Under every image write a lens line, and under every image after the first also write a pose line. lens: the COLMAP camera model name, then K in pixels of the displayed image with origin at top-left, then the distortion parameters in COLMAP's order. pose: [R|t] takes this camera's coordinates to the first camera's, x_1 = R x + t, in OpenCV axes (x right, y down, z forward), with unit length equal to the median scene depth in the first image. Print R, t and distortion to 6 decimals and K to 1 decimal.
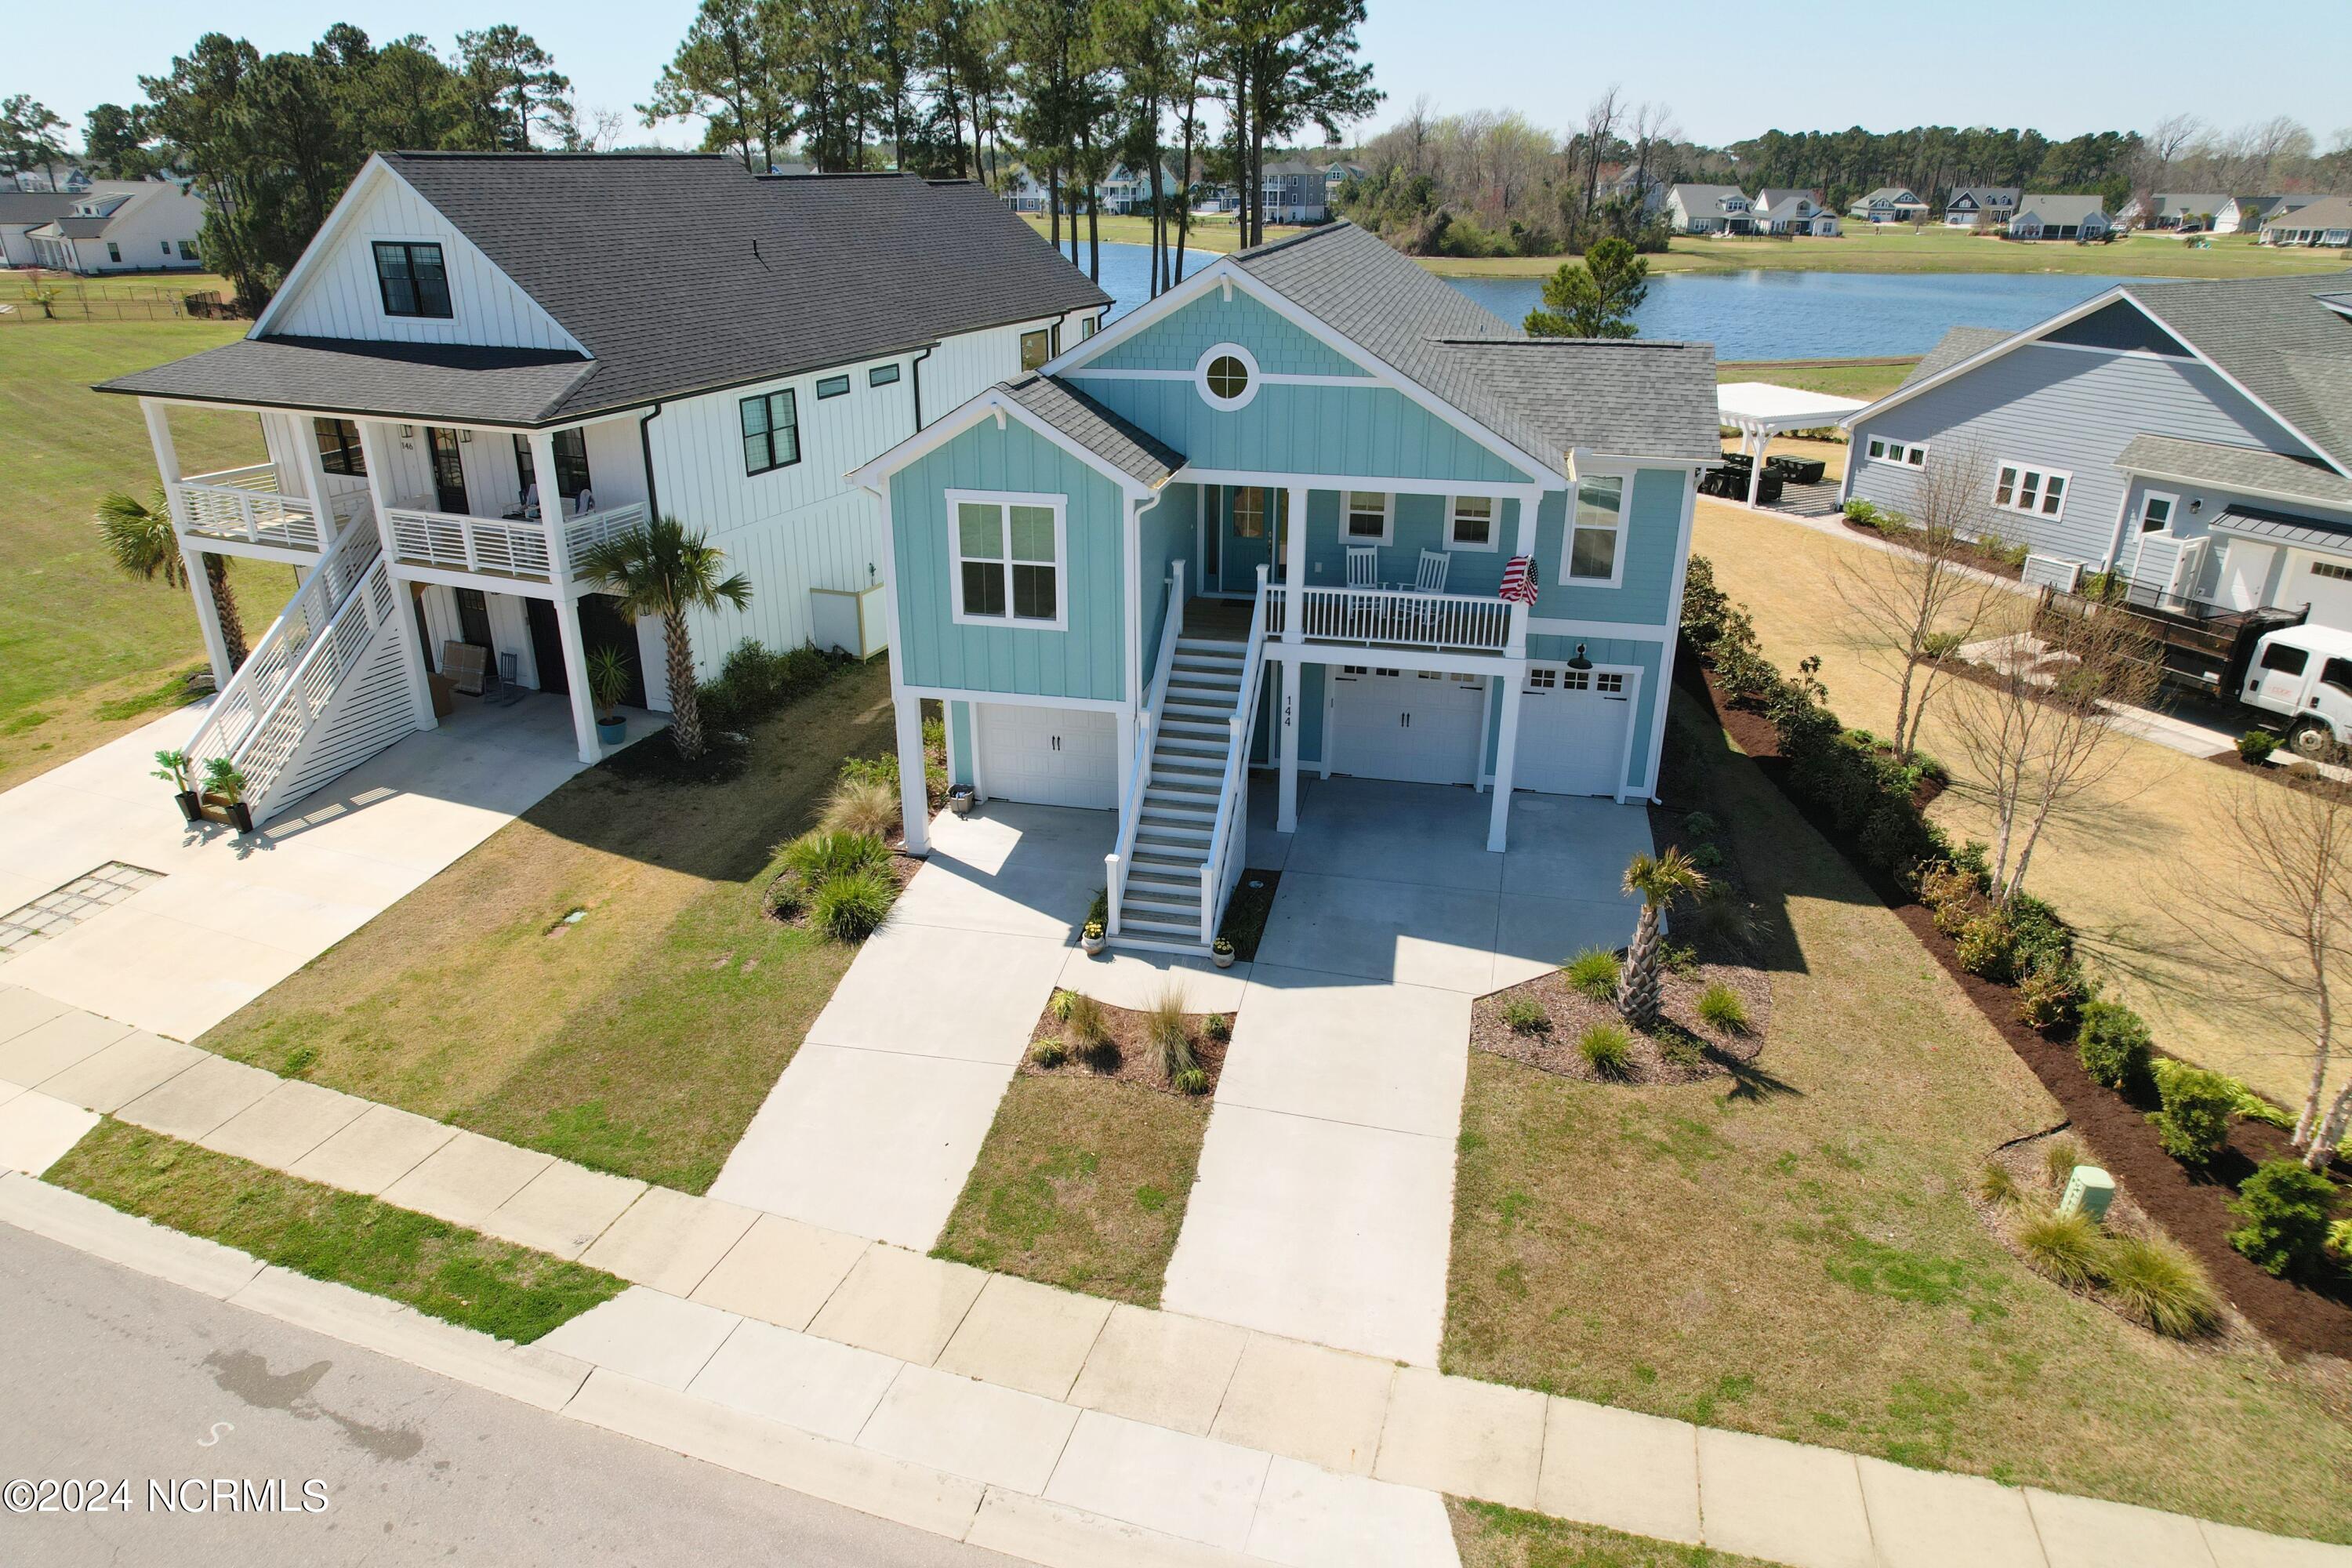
lens RADIAL K [[1523.4, 0, 1176.0], [0, 1523.4, 784.0], [0, 0, 1]] dist [-0.088872, 0.084641]
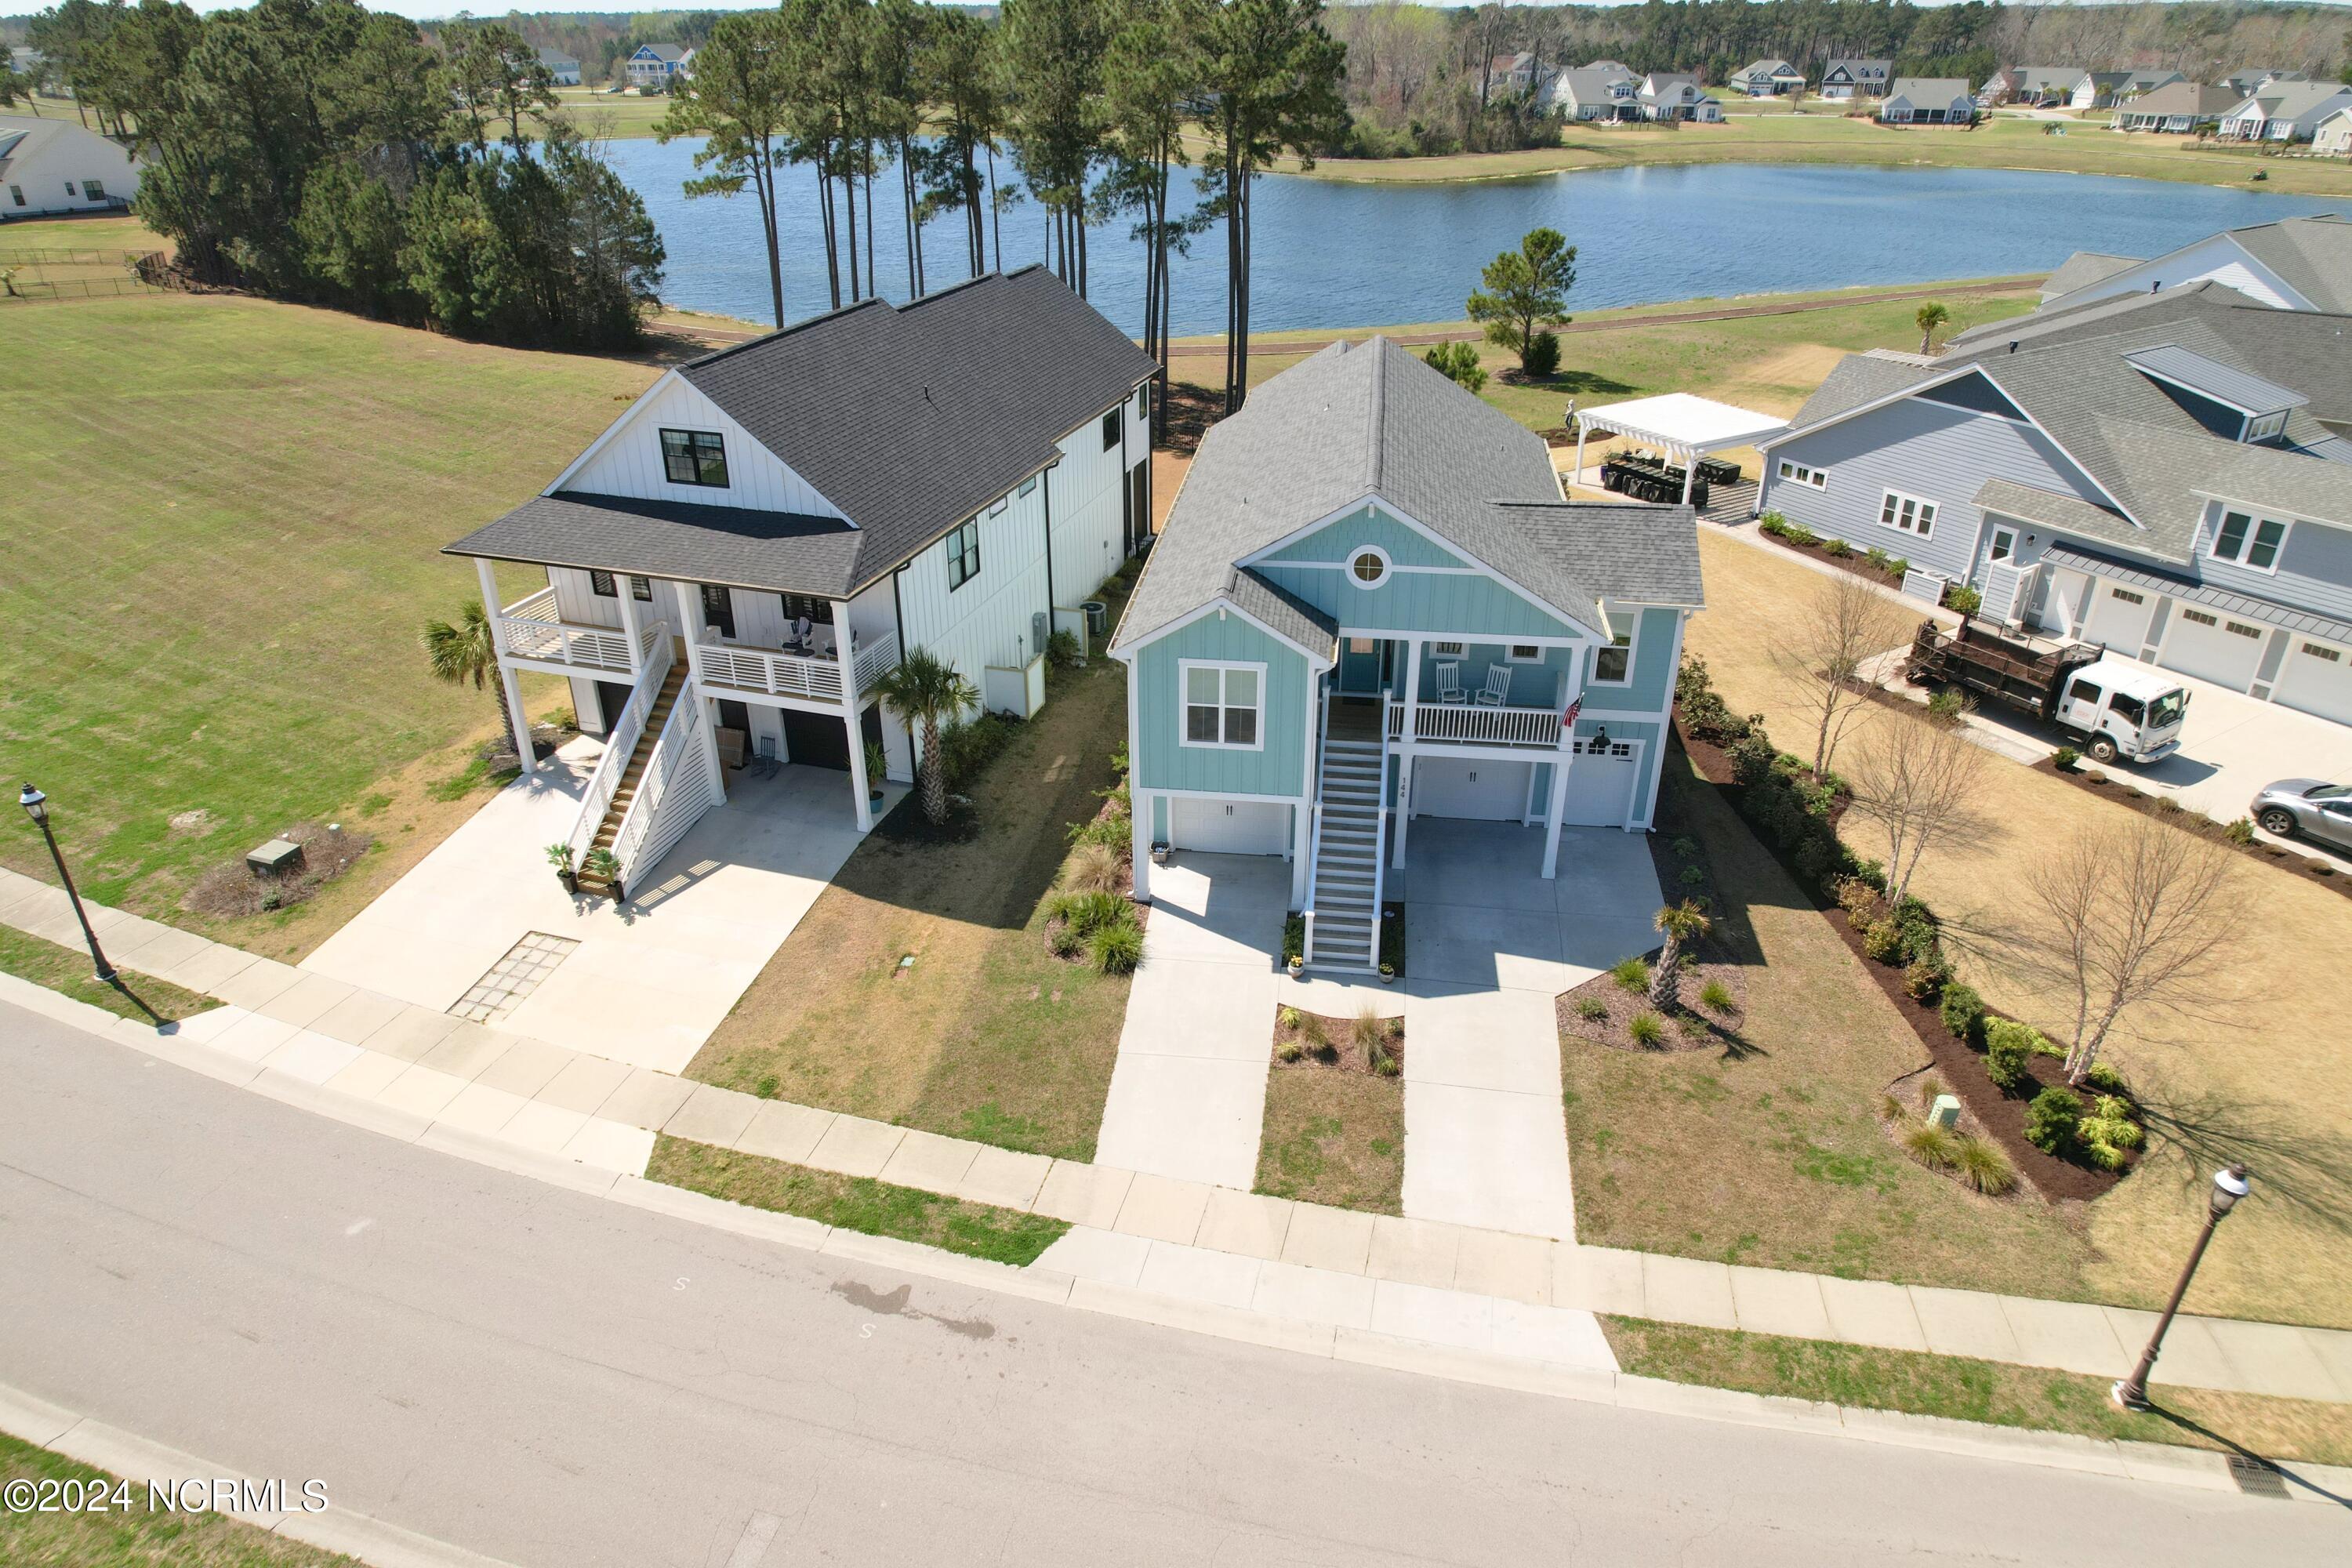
lens RADIAL K [[1523.4, 0, 1176.0], [0, 1523.4, 784.0], [0, 0, 1]] dist [-0.088872, 0.084641]
pose [[0.996752, -0.043303, 0.067901, -0.239572], [0.037284, 0.995464, 0.087534, -0.188687], [-0.071383, -0.084718, 0.993845, -0.397356]]
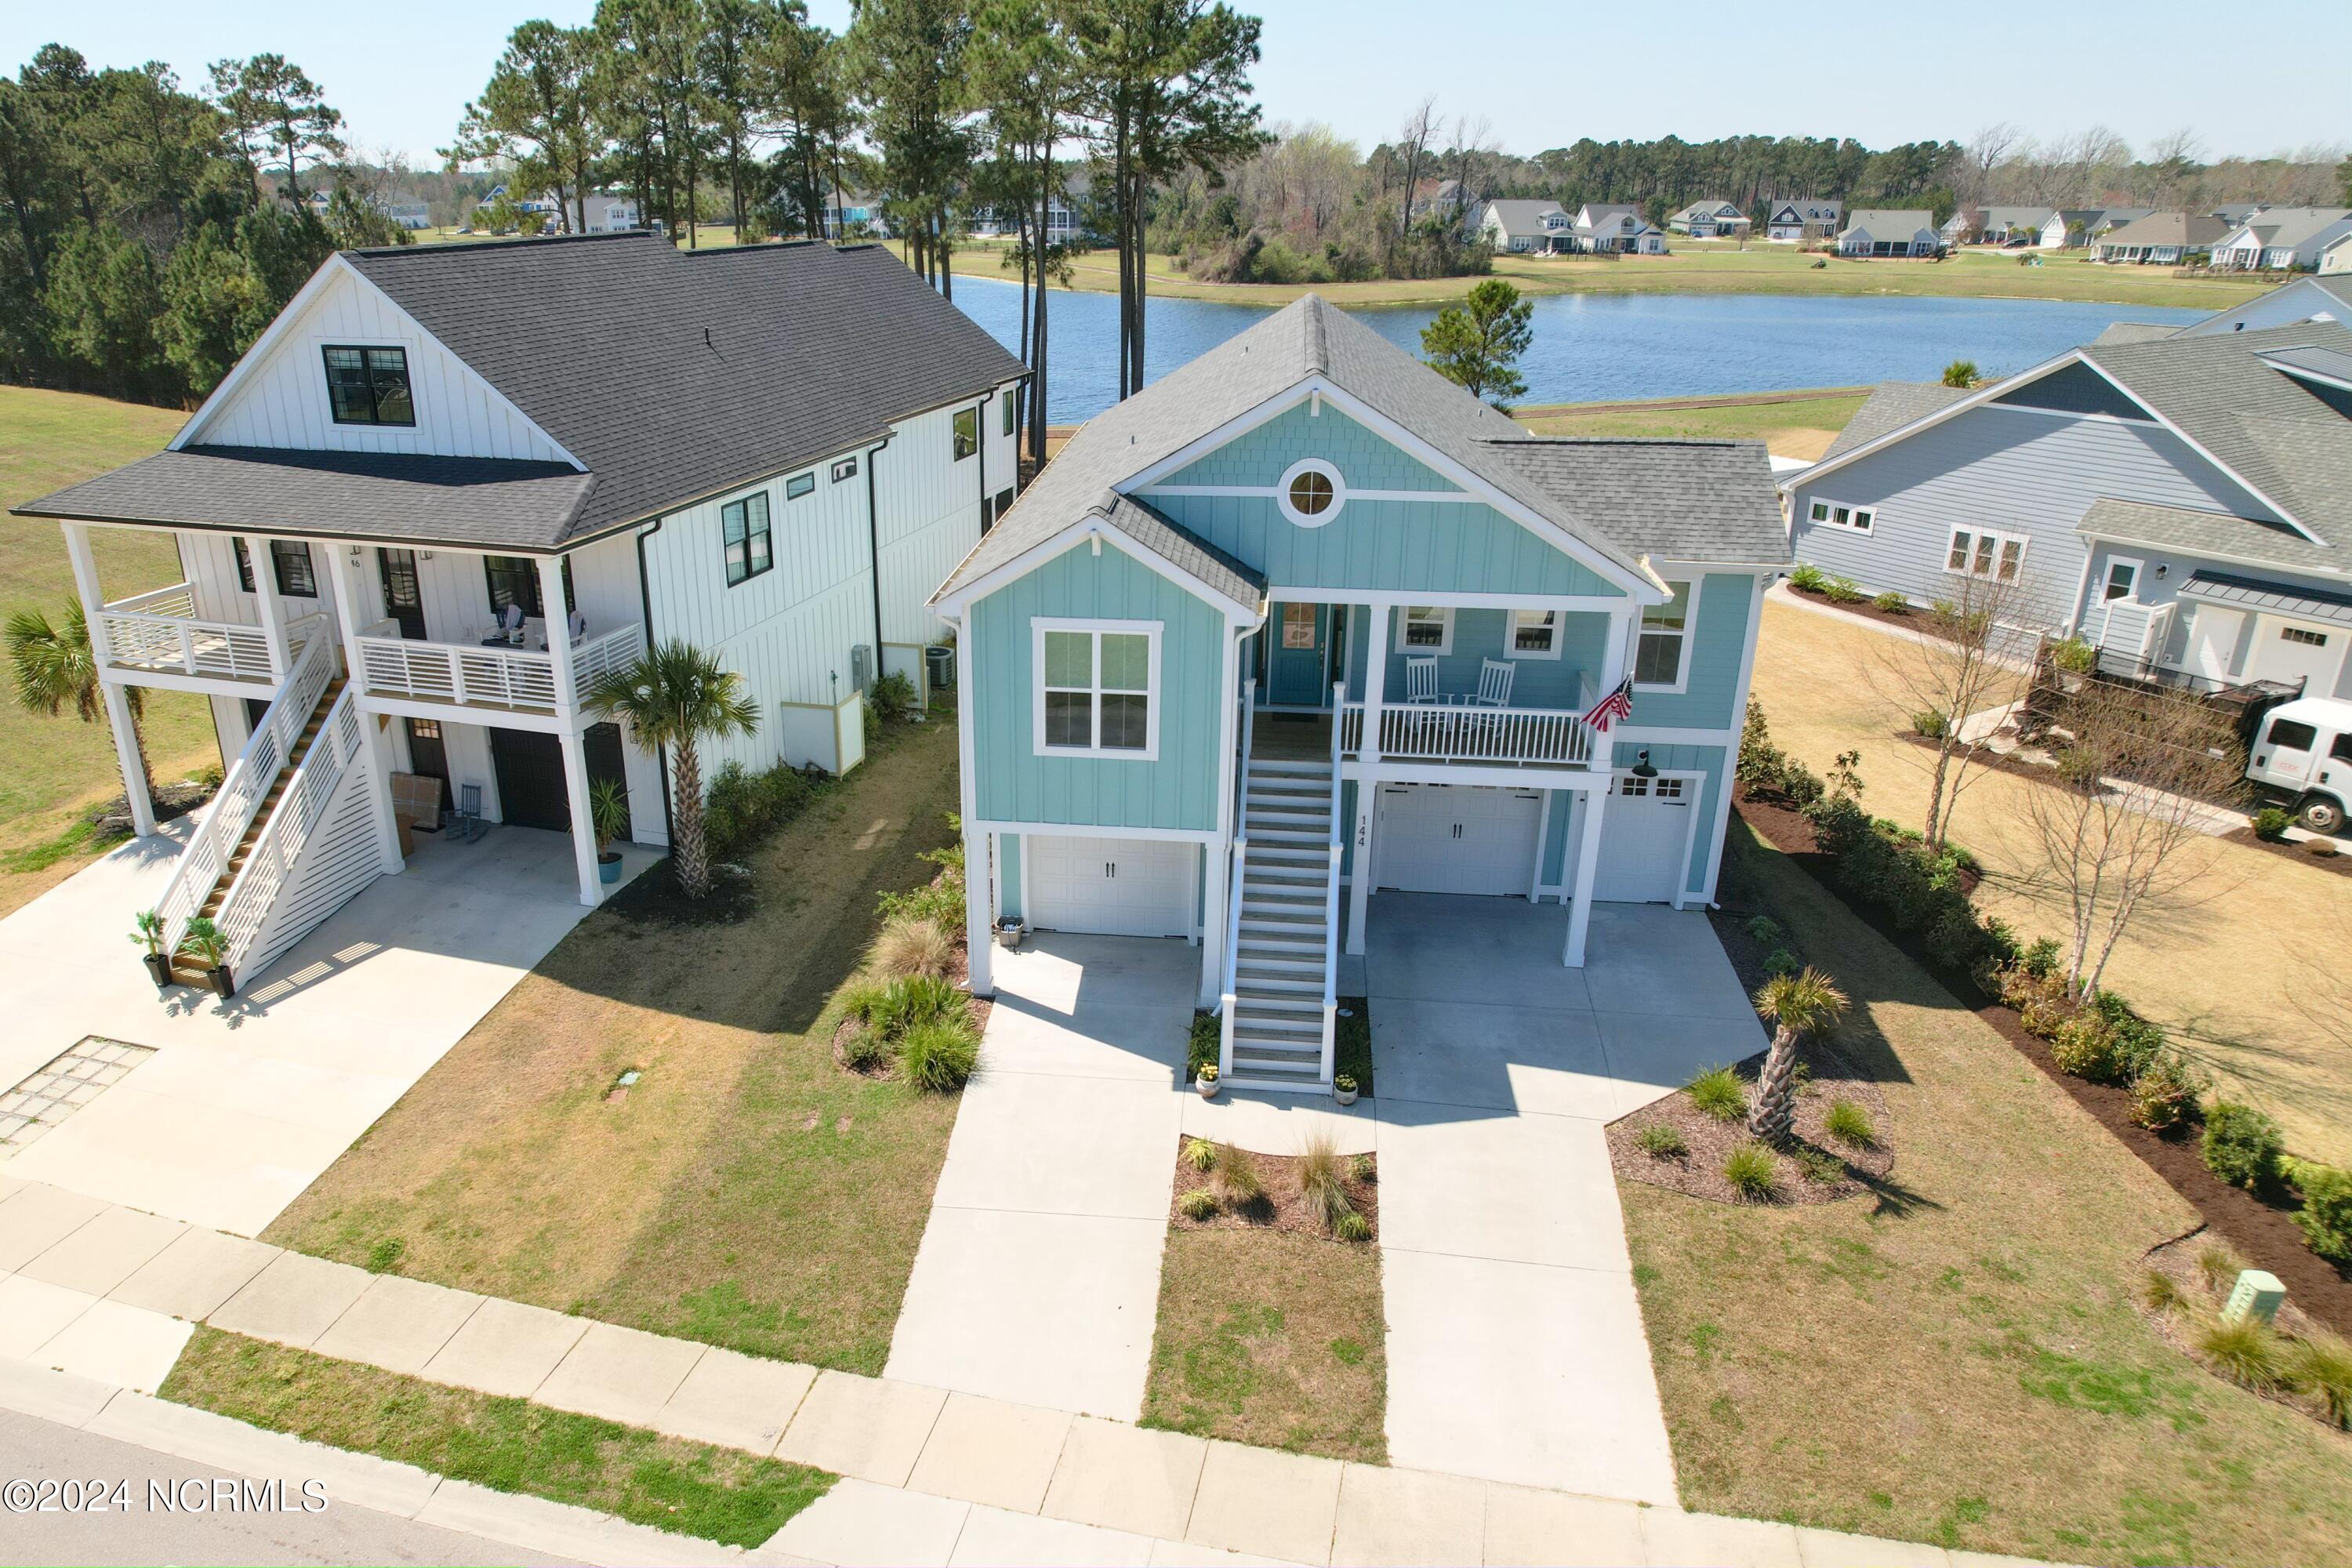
lens RADIAL K [[1667.2, 0, 1067.5], [0, 1667.2, 858.8], [0, 0, 1]] dist [-0.097068, 0.094902]
pose [[0.996988, -0.035336, 0.069039, -0.193588], [0.035104, 0.999373, 0.004571, -0.043232], [-0.069157, -0.002133, 0.997603, -0.043266]]
